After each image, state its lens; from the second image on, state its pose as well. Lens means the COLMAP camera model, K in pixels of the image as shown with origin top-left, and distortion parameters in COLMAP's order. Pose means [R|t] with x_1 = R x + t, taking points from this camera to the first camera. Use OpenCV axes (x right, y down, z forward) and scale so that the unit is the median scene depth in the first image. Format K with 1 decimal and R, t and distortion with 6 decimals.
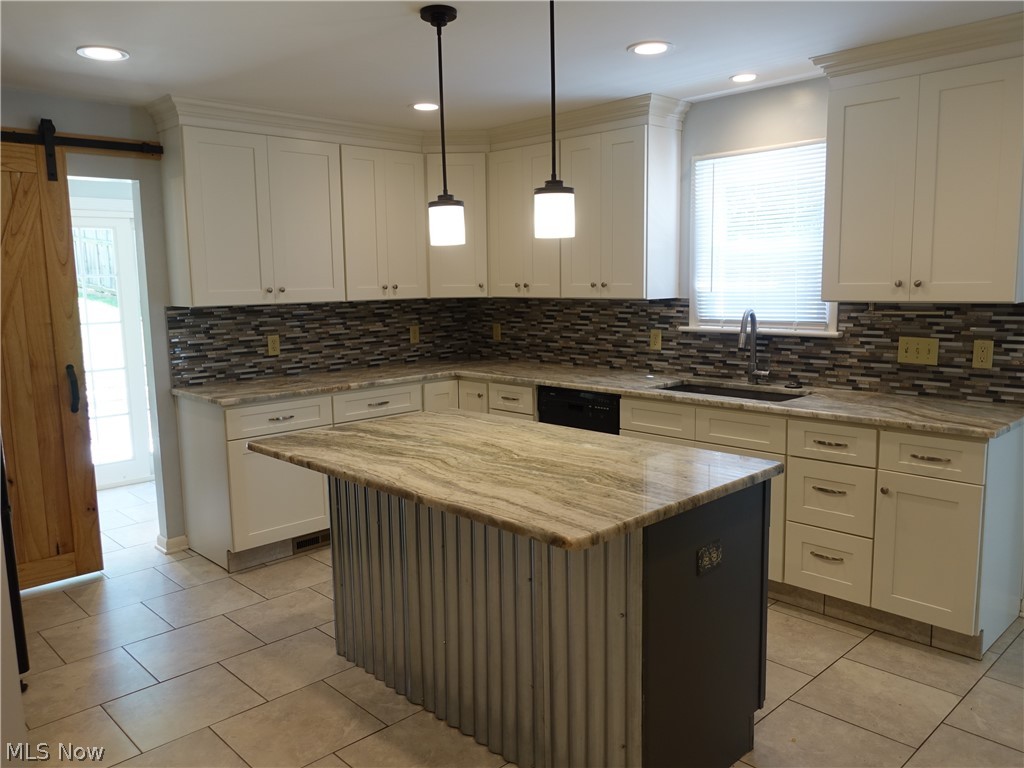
lens RADIAL K [[790.9, 0, 510.3], [0, 790.9, 384.5], [0, 0, 1]] dist [0.000175, 0.002303]
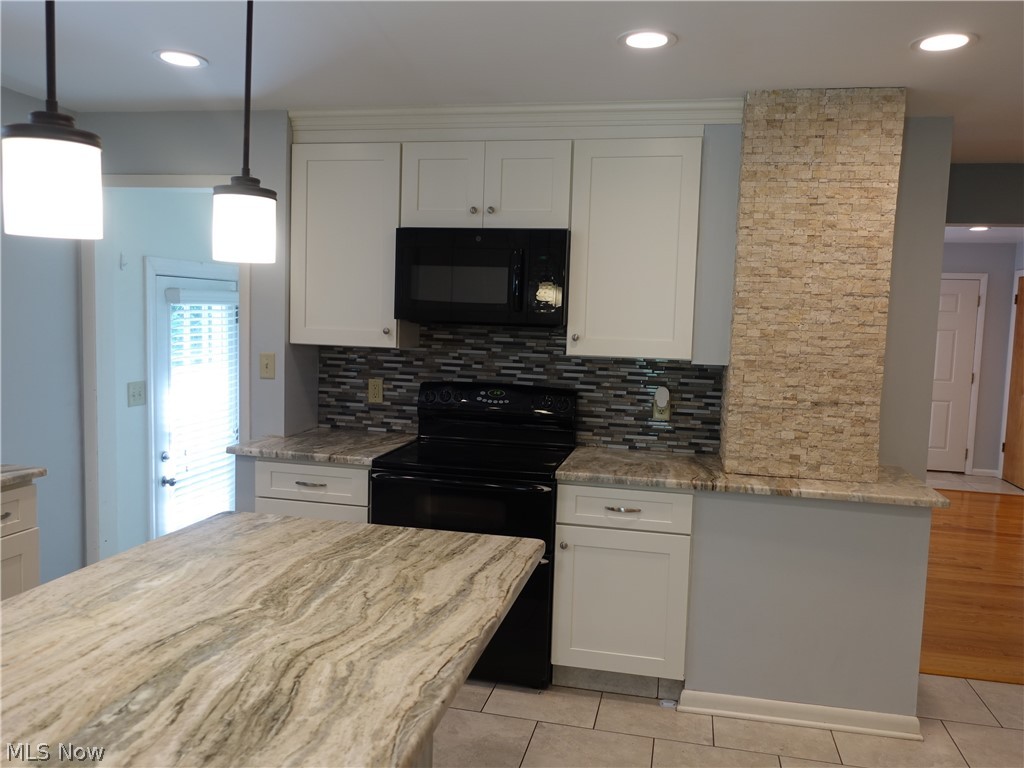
lens RADIAL K [[790.9, 0, 513.1], [0, 790.9, 386.9], [0, 0, 1]] dist [0.000175, 0.002303]
pose [[-0.555329, -0.072753, 0.828442, -0.383735], [0.091577, 0.984758, 0.147867, -0.096134], [-0.826573, 0.157981, -0.540202, 0.720134]]
